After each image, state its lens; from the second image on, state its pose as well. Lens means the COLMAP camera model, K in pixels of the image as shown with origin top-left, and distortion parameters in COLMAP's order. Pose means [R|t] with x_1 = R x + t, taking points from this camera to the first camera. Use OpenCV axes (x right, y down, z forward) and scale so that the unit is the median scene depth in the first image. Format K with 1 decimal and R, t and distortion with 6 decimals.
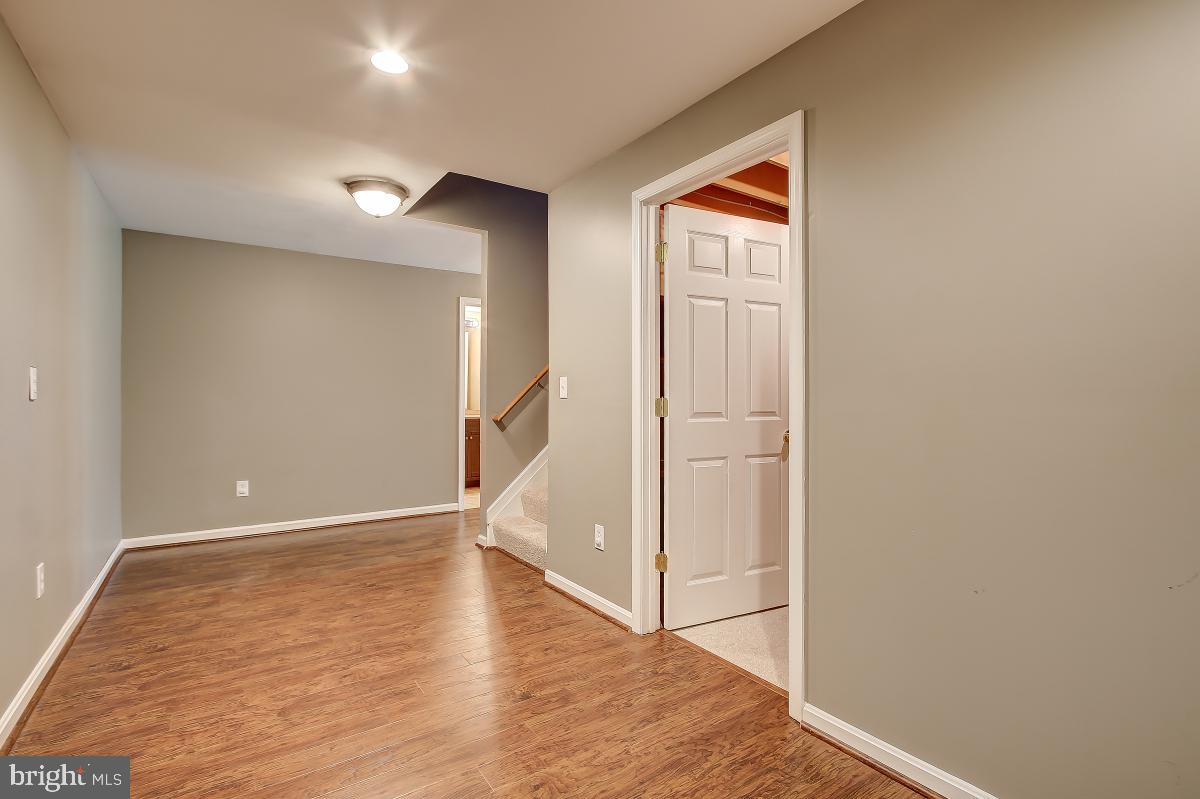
lens RADIAL K [[557.0, 0, 606.6], [0, 557.0, 397.9], [0, 0, 1]] dist [-0.017788, 0.002518]
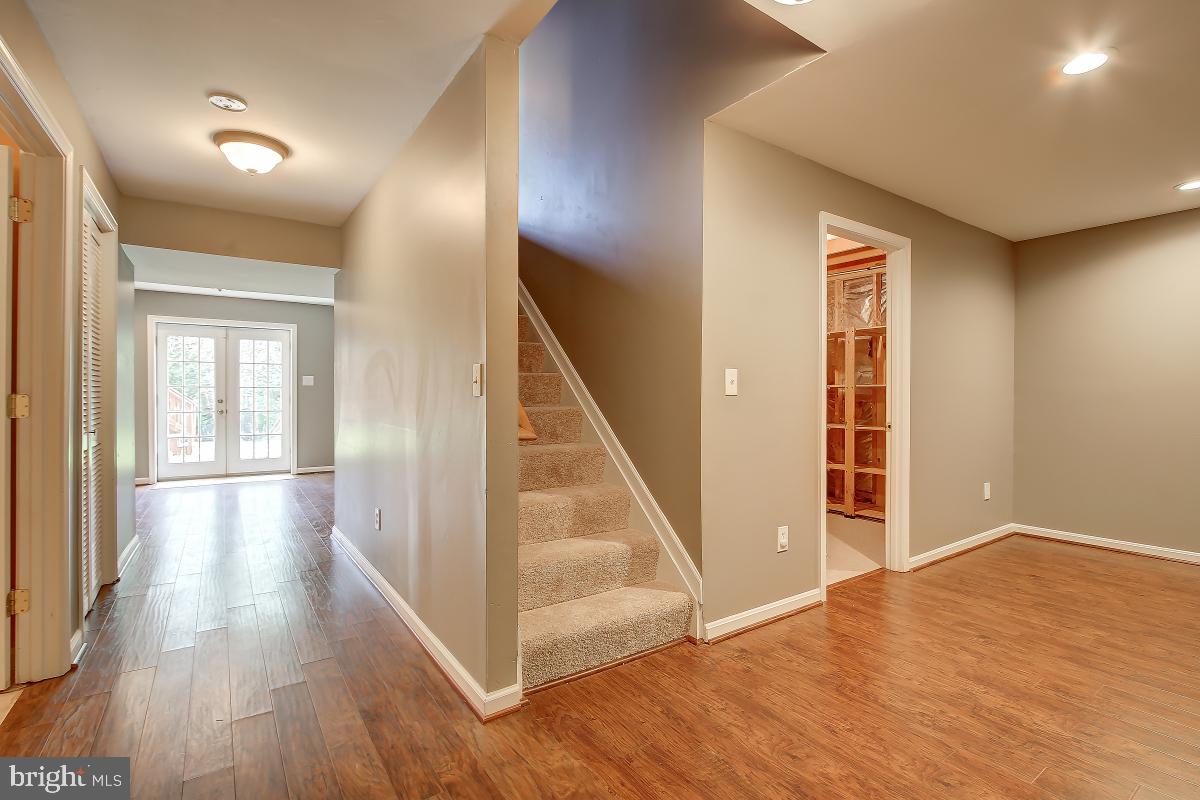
lens RADIAL K [[557.0, 0, 605.0], [0, 557.0, 397.7], [0, 0, 1]] dist [-0.017788, 0.002518]
pose [[0.010981, -0.006014, 0.999922, -1.066590], [-0.000290, 0.999982, 0.006017, -0.000558], [-0.999940, -0.000356, 0.010979, 1.413780]]
